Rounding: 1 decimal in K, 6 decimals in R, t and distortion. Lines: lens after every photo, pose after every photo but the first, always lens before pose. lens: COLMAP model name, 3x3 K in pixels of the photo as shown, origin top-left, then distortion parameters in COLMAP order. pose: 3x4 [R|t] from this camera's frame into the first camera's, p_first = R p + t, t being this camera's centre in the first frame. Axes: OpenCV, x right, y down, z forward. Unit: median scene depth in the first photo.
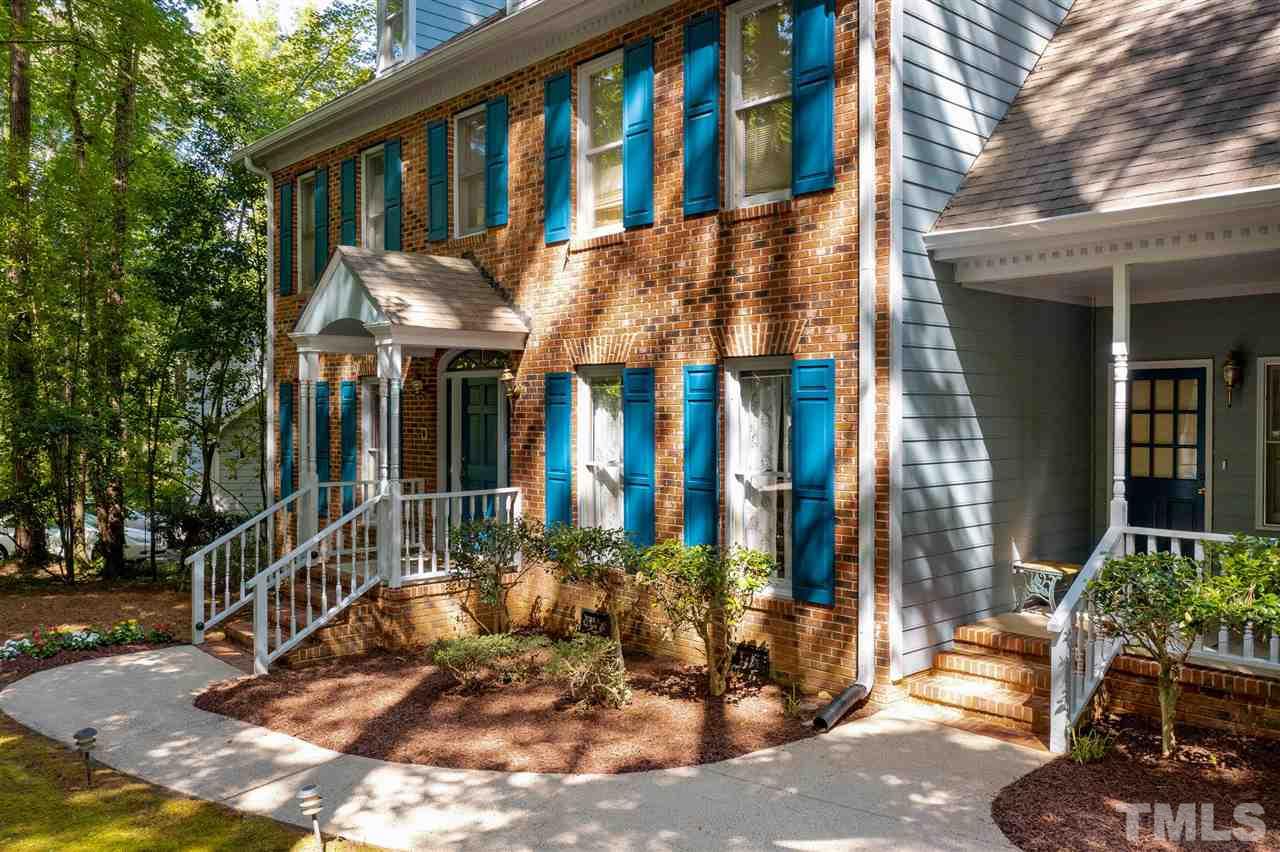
lens RADIAL K [[1005.9, 0, 639.6], [0, 1005.9, 424.5], [0, 0, 1]] dist [0.010306, 0.000942]
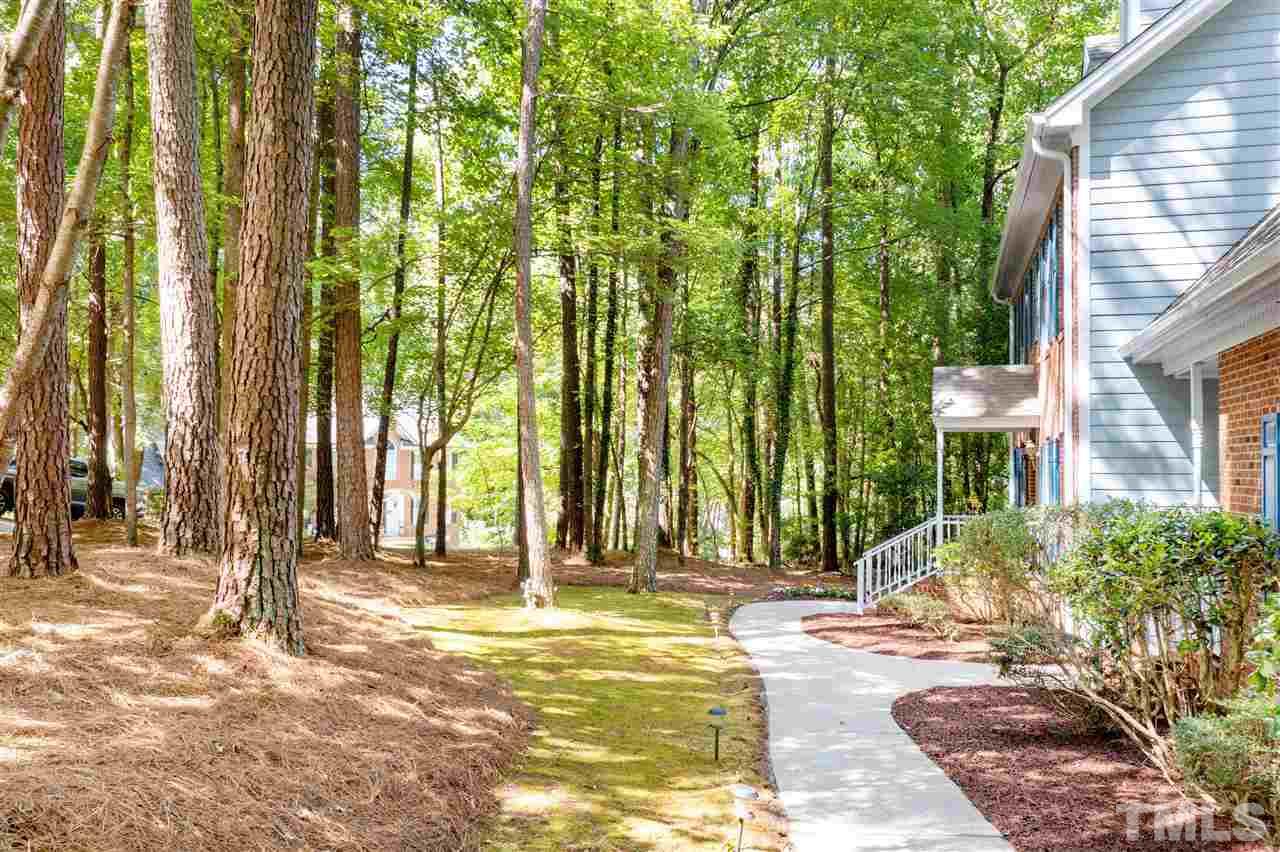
lens RADIAL K [[1005.9, 0, 638.5], [0, 1005.9, 428.4], [0, 0, 1]] dist [0.010306, 0.000942]
pose [[0.573988, -0.034877, -0.818121, 1.036169], [-0.013745, 0.998541, -0.052212, 0.012701], [0.818748, 0.041214, 0.572672, -0.382692]]
